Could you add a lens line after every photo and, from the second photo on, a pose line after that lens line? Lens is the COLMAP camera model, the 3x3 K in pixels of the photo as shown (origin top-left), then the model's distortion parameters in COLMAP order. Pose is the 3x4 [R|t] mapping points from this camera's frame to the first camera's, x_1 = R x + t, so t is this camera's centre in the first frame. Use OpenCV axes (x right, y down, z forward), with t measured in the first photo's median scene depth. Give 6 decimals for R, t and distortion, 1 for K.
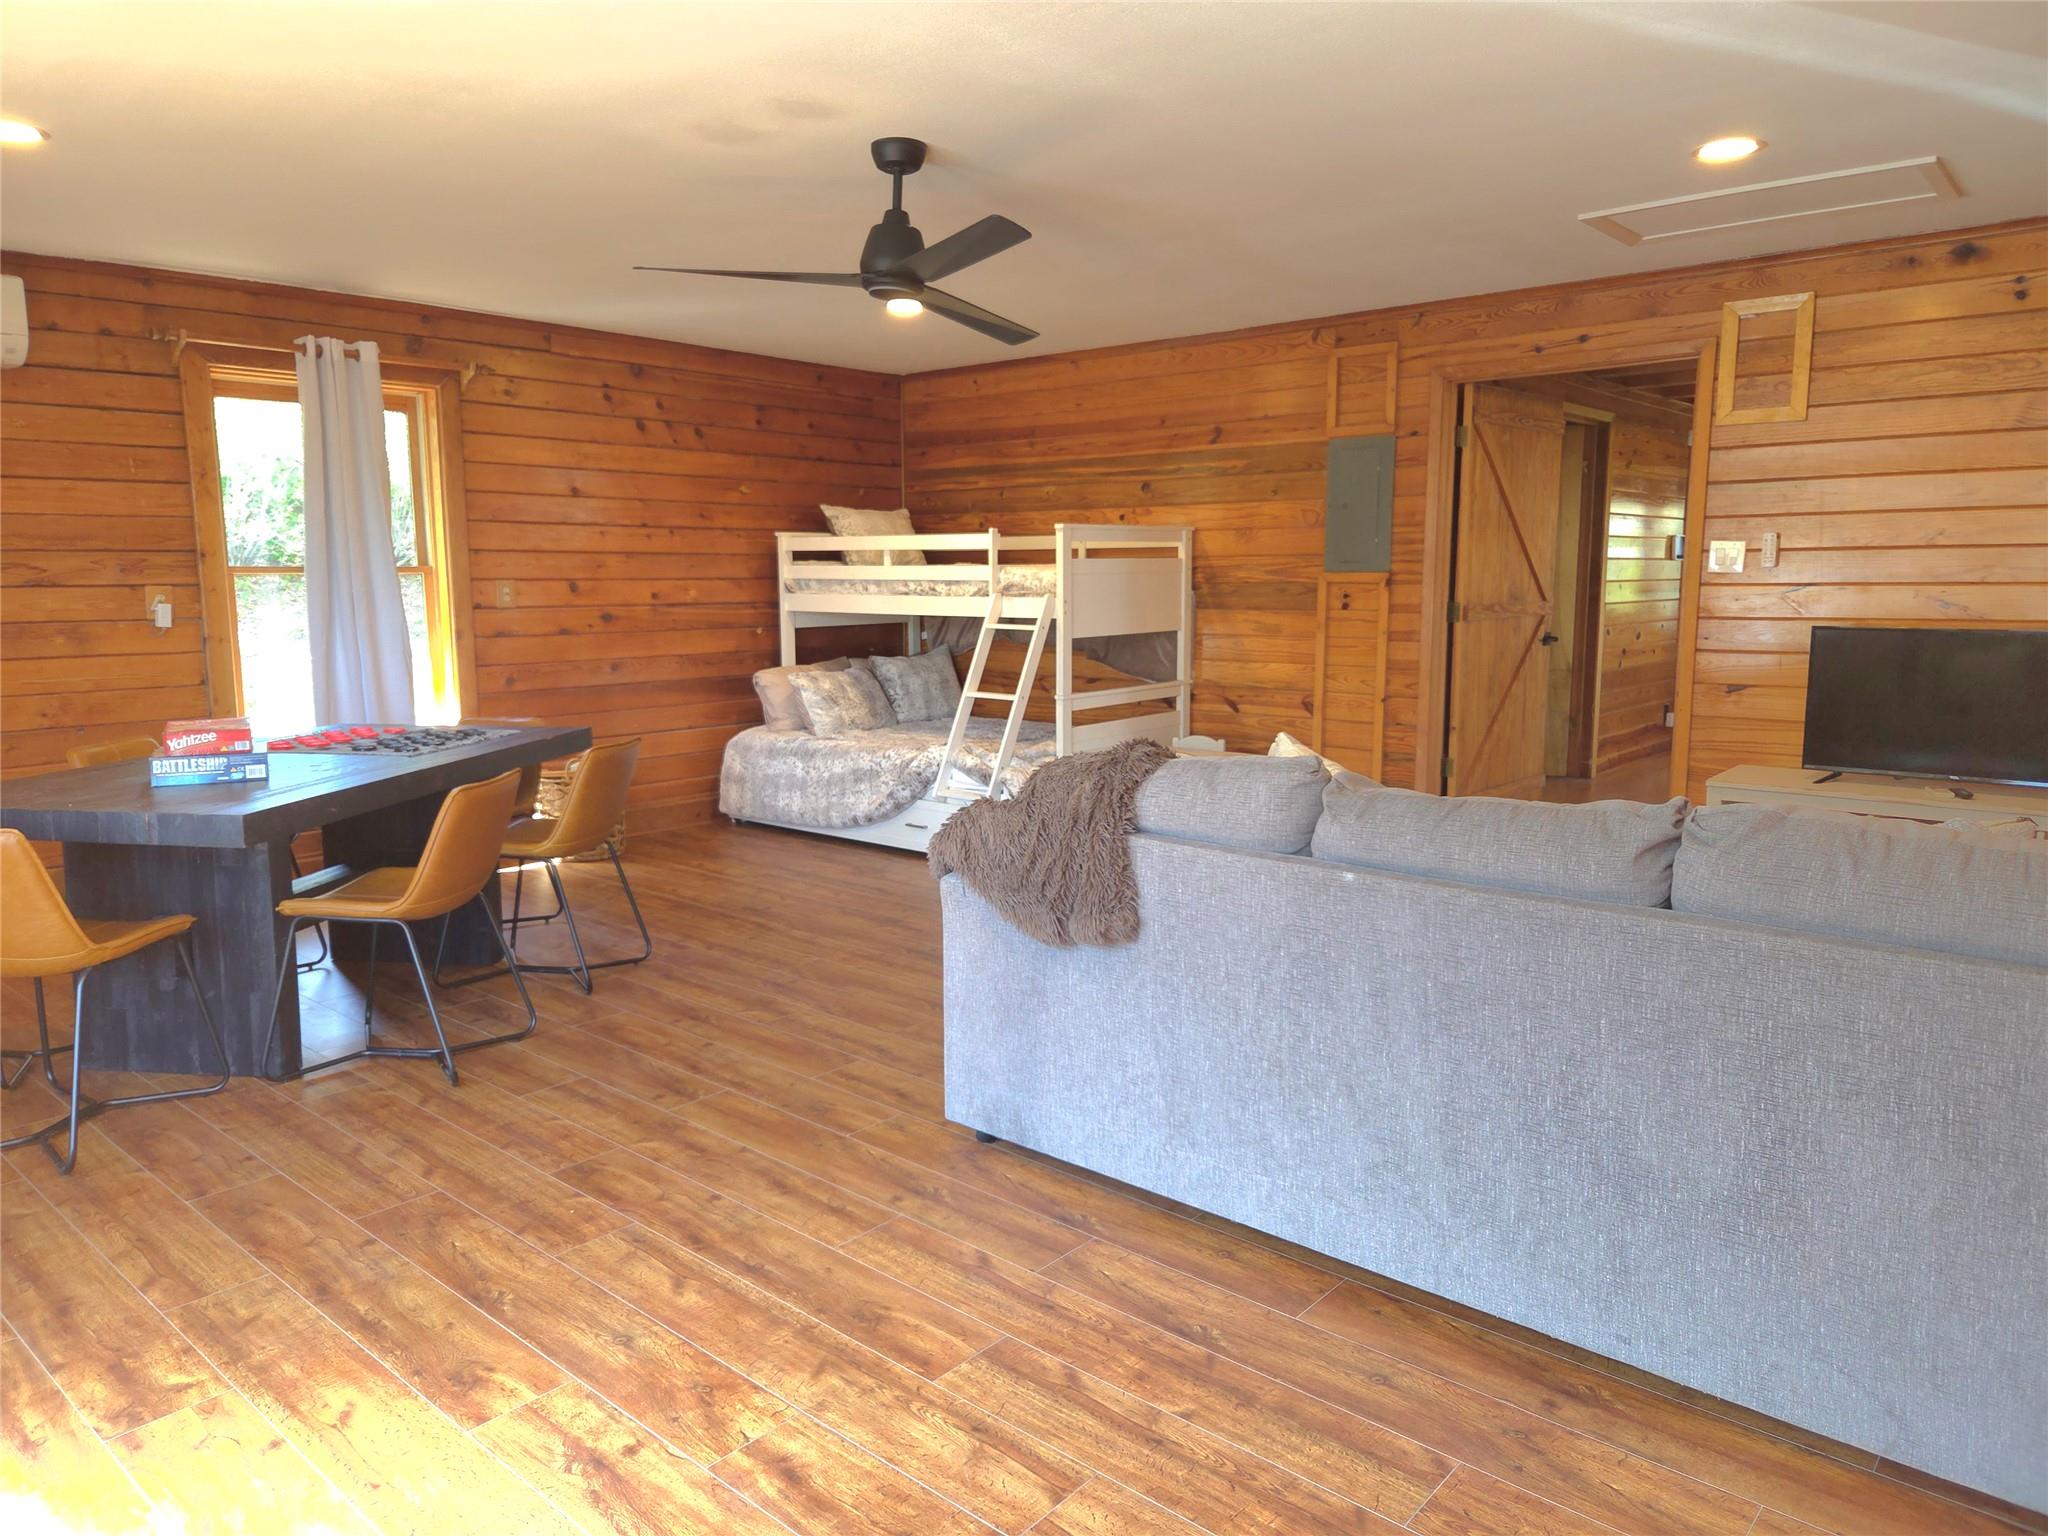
lens RADIAL K [[1370.0, 0, 1020.6], [0, 1370.0, 761.9], [0, 0, 1]] dist [0.001992, 0.000353]
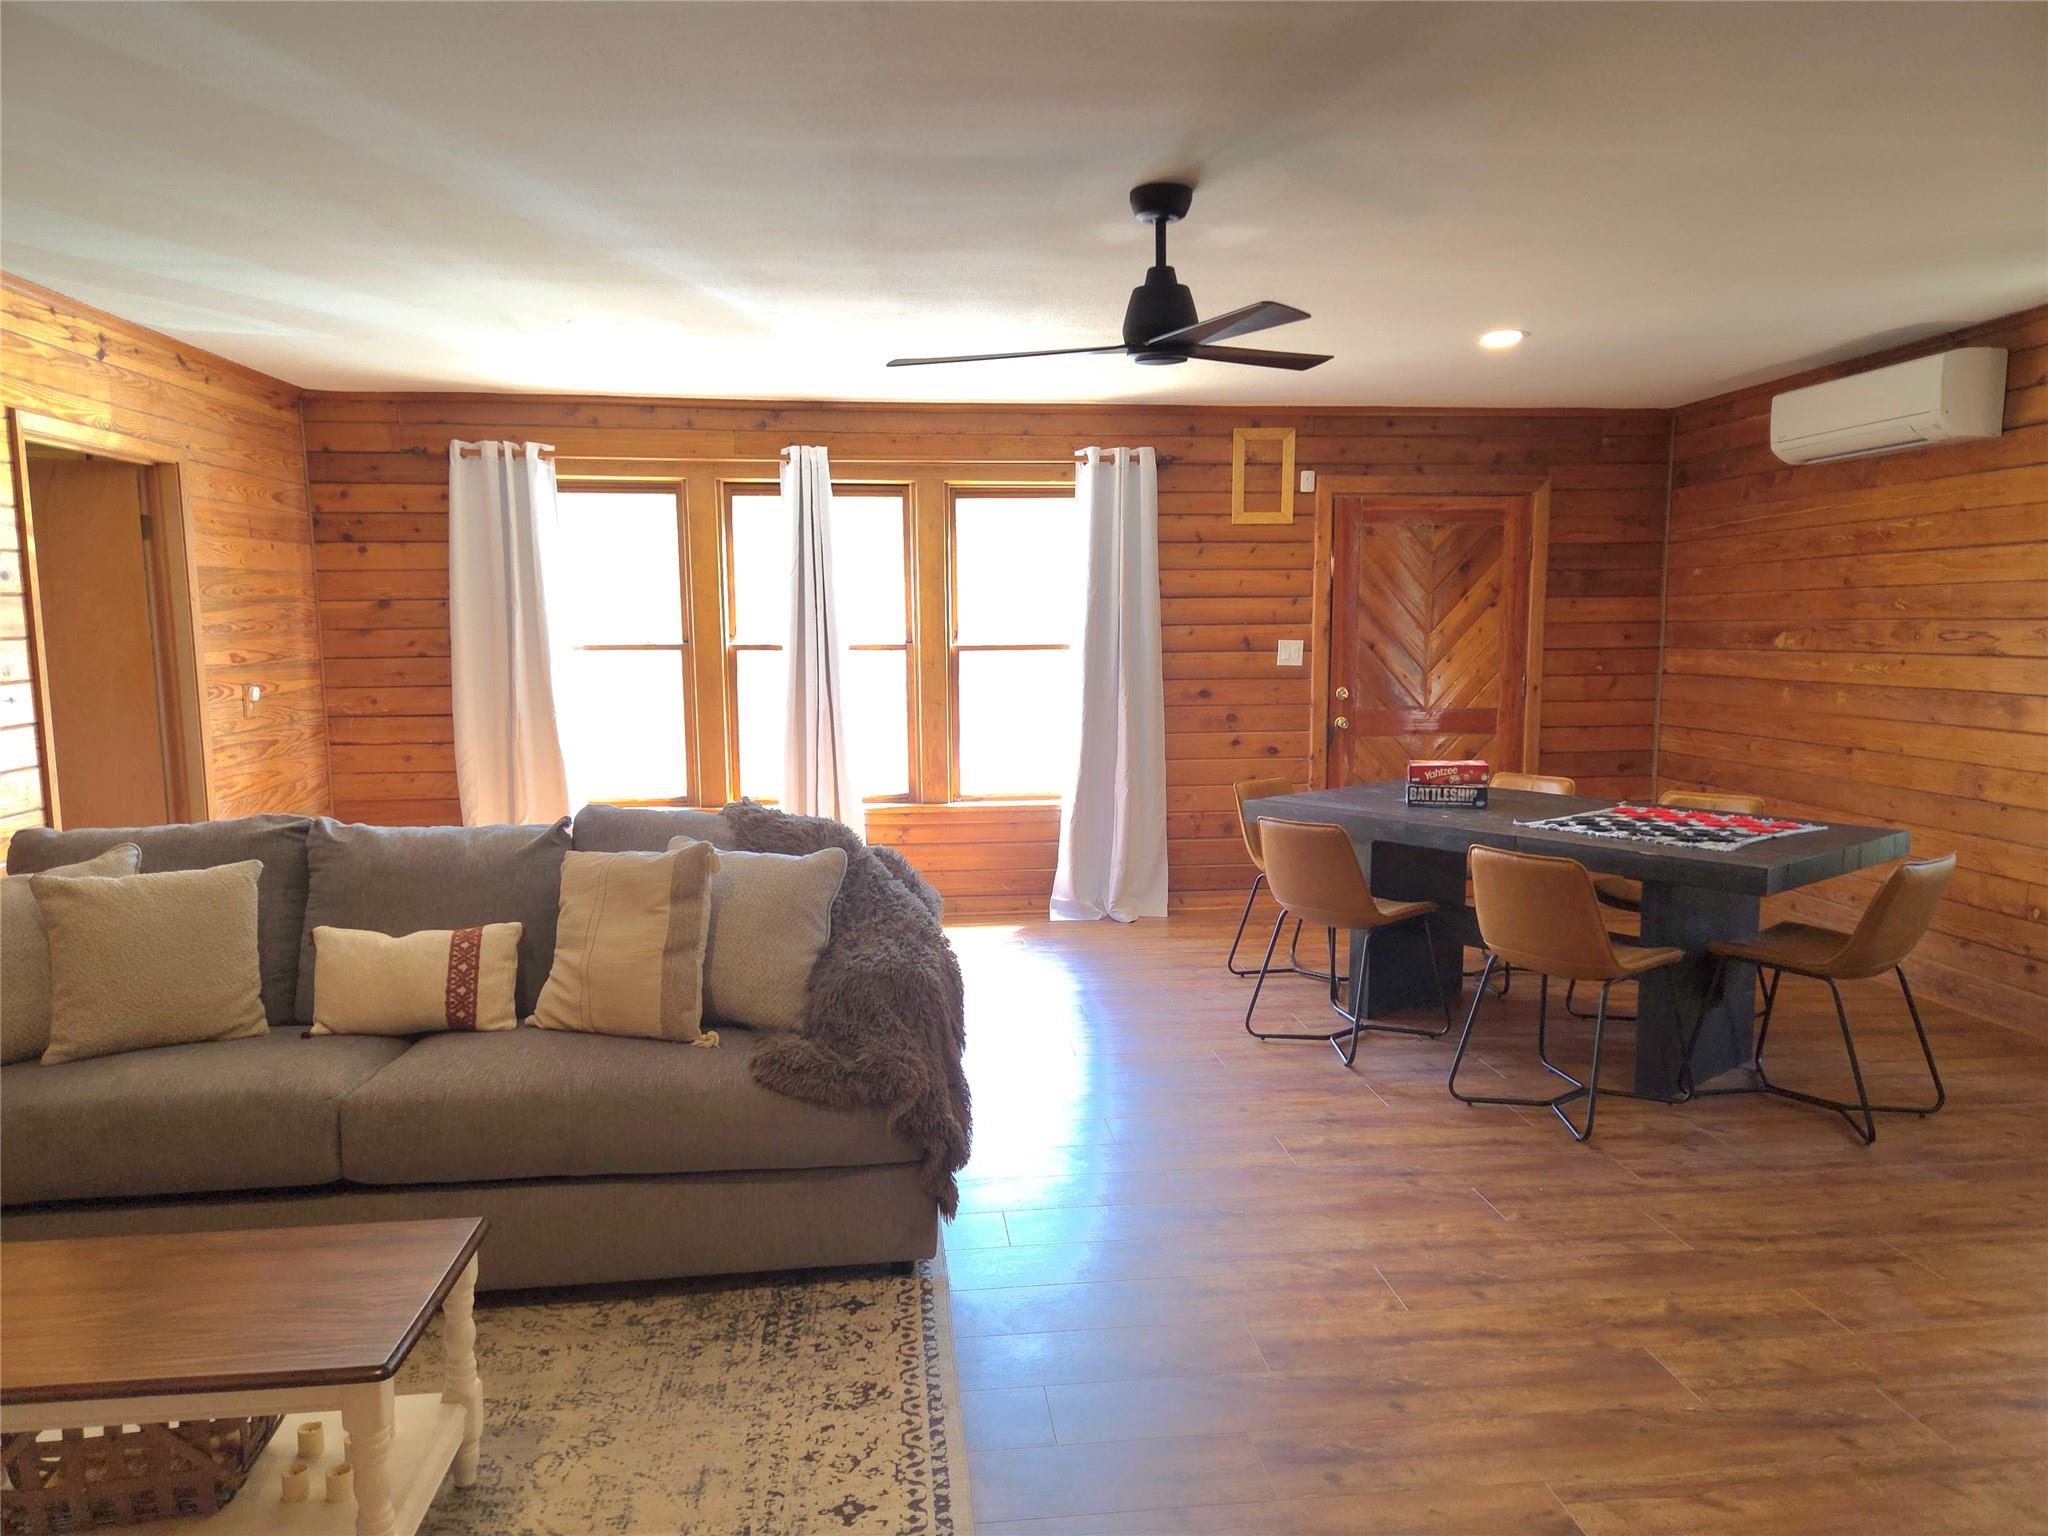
lens RADIAL K [[1370.0, 0, 1020.1], [0, 1370.0, 779.0], [0, 0, 1]] dist [0.001992, 0.000353]
pose [[-0.688240, 0.082743, -0.720749, 0.463739], [-0.103044, 0.972253, 0.210012, -0.176509], [0.718128, 0.218808, -0.660617, 1.169432]]
